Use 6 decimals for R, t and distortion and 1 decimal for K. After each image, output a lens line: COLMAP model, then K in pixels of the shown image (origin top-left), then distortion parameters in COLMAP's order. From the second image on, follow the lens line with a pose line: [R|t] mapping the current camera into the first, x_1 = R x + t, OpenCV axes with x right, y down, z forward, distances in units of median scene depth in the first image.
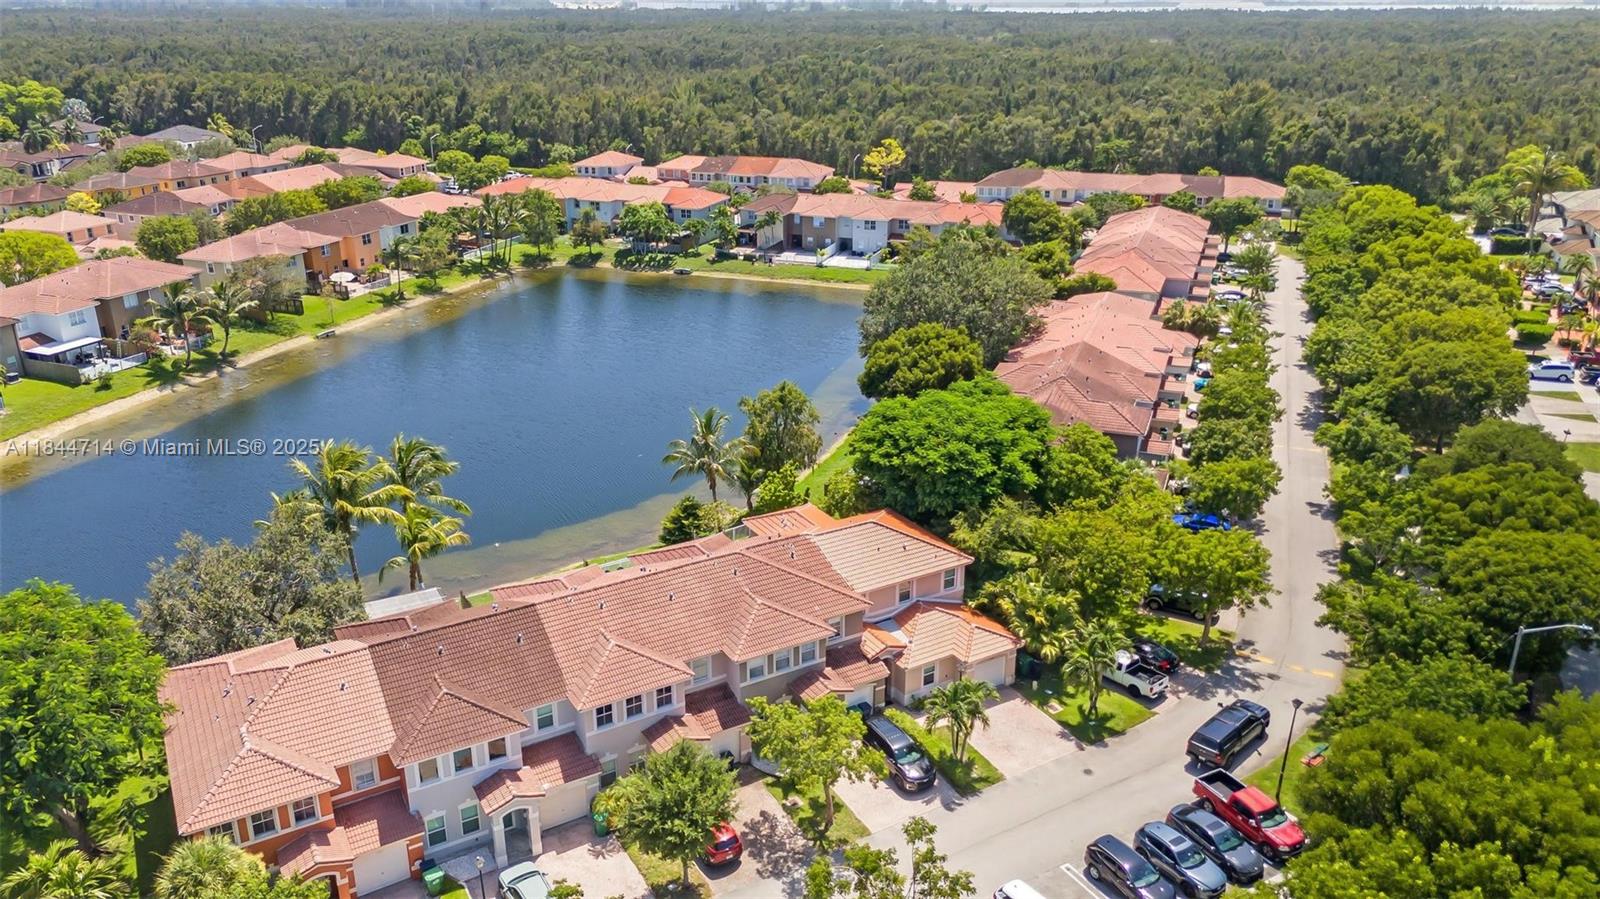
lens RADIAL K [[1162.5, 0, 800.0], [0, 1162.5, 449.5], [0, 0, 1]] dist [0.064300, -0.073050]
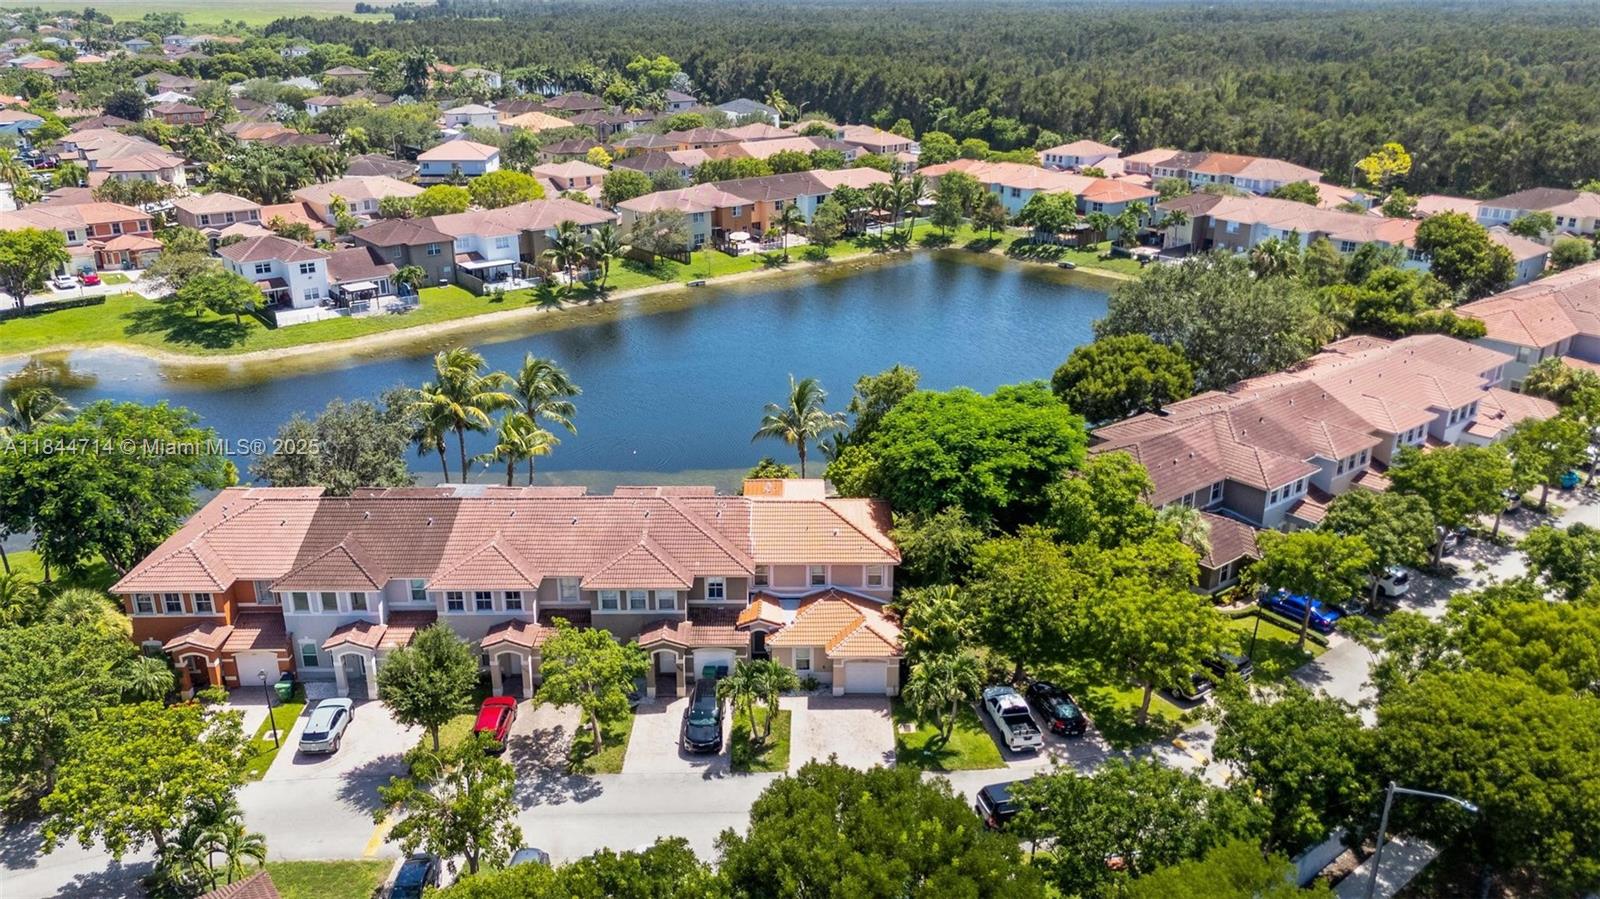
lens RADIAL K [[1185.0, 0, 791.2], [0, 1185.0, 456.5], [0, 0, 1]] dist [0.071067, -0.080597]
pose [[0.865554, 0.184966, -0.465407, 0.184190], [-0.181865, 0.981946, 0.052026, -0.008642], [0.466627, 0.039610, 0.883567, 0.036483]]
